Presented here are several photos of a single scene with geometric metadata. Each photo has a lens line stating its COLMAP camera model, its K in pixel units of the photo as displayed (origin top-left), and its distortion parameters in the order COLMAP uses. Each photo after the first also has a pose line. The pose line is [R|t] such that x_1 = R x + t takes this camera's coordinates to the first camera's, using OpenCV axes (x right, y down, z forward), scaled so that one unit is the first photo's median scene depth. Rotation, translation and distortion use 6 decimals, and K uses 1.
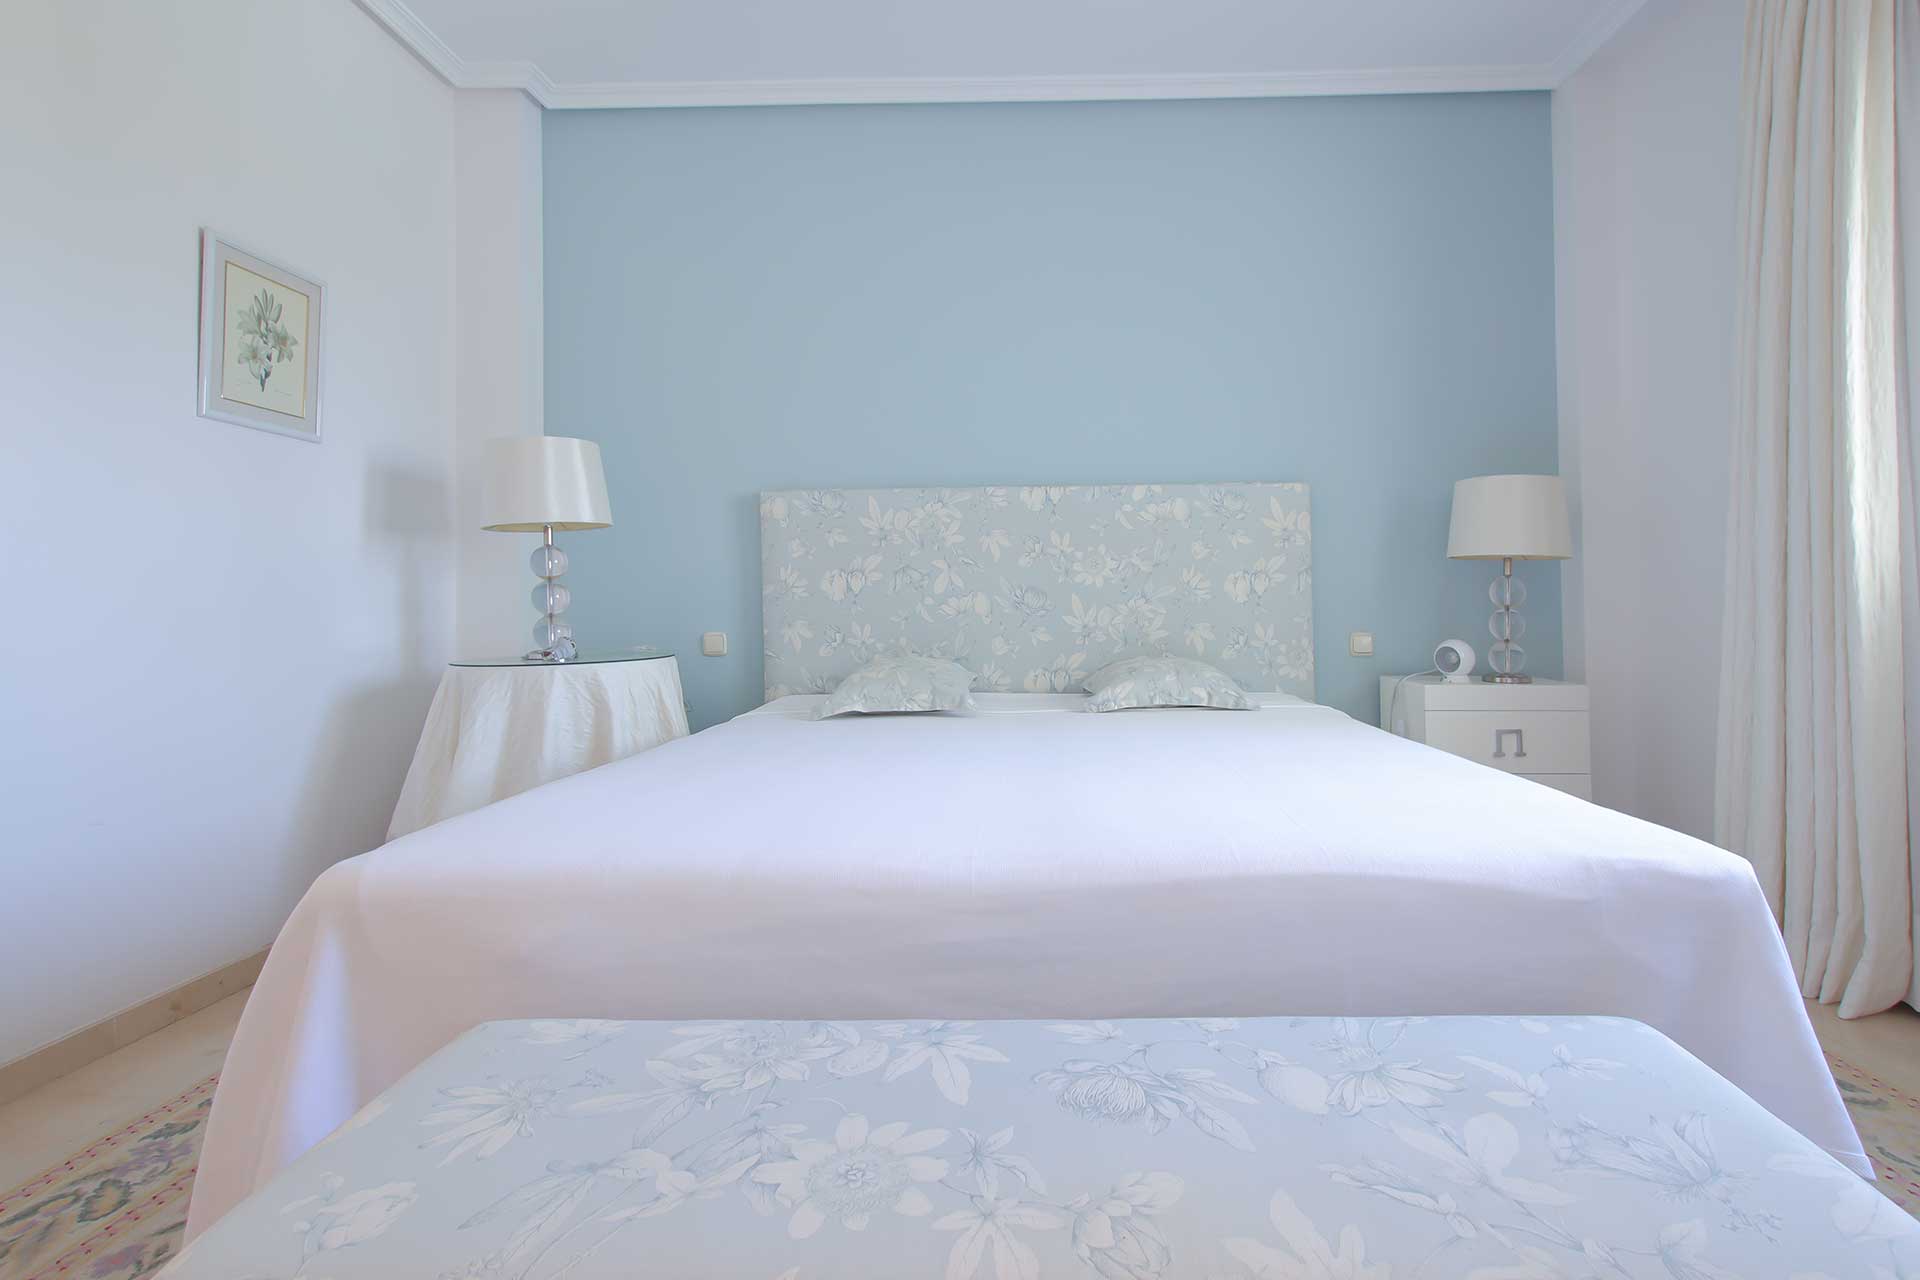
lens RADIAL K [[934.5, 0, 994.8], [0, 934.5, 569.3], [0, 0, 1]] dist [0.010658, 0.002054]
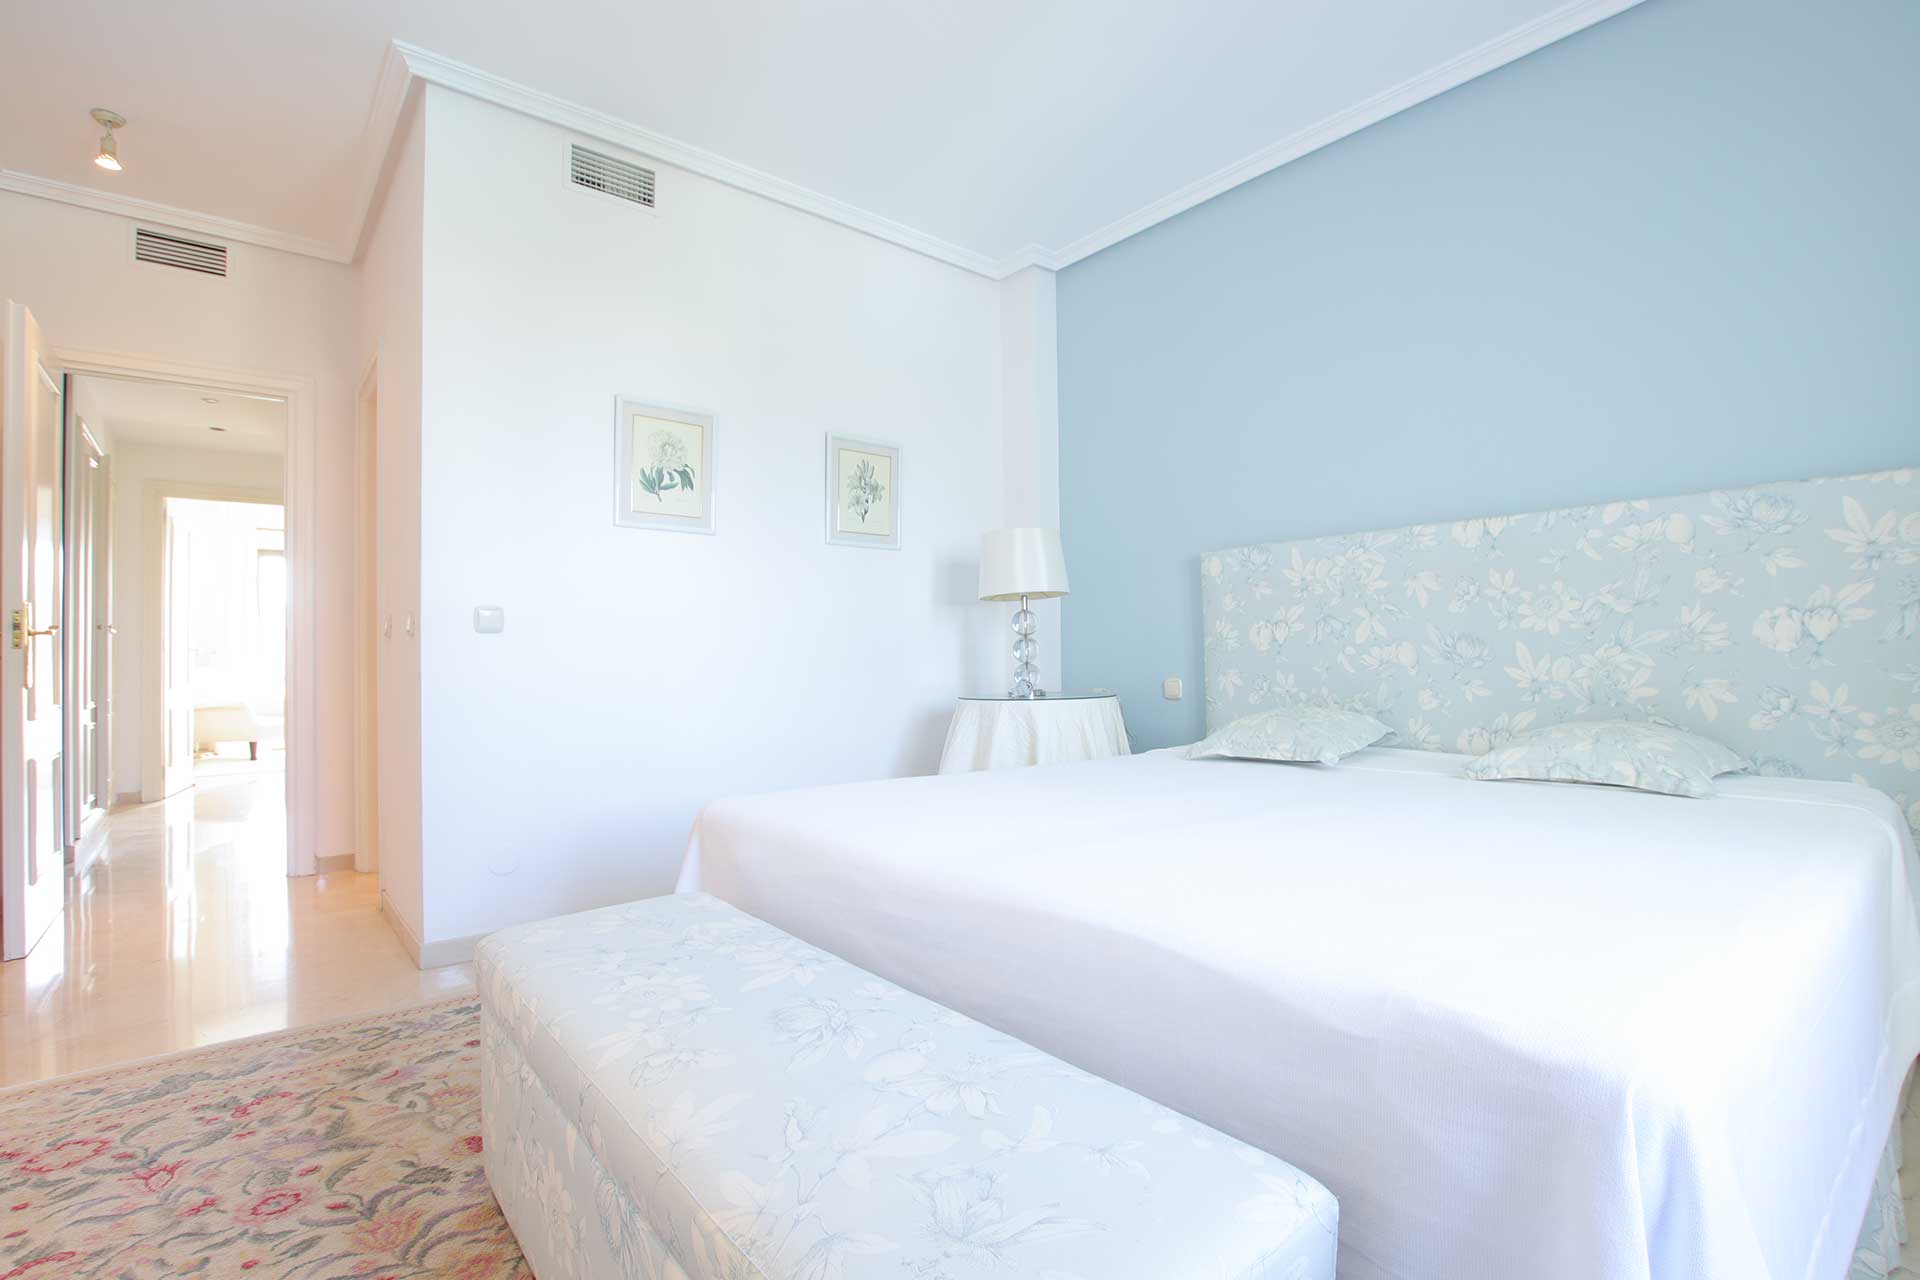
lens RADIAL K [[882.9, 0, 960.1], [0, 882.9, 638.9], [0, 0, 1]] dist [-0.027571, 0.000233]
pose [[0.651338, -0.013163, -0.758673, 0.358116], [0.031473, 0.999458, 0.009679, 0.000159], [0.758134, -0.030182, 0.651400, 0.101963]]
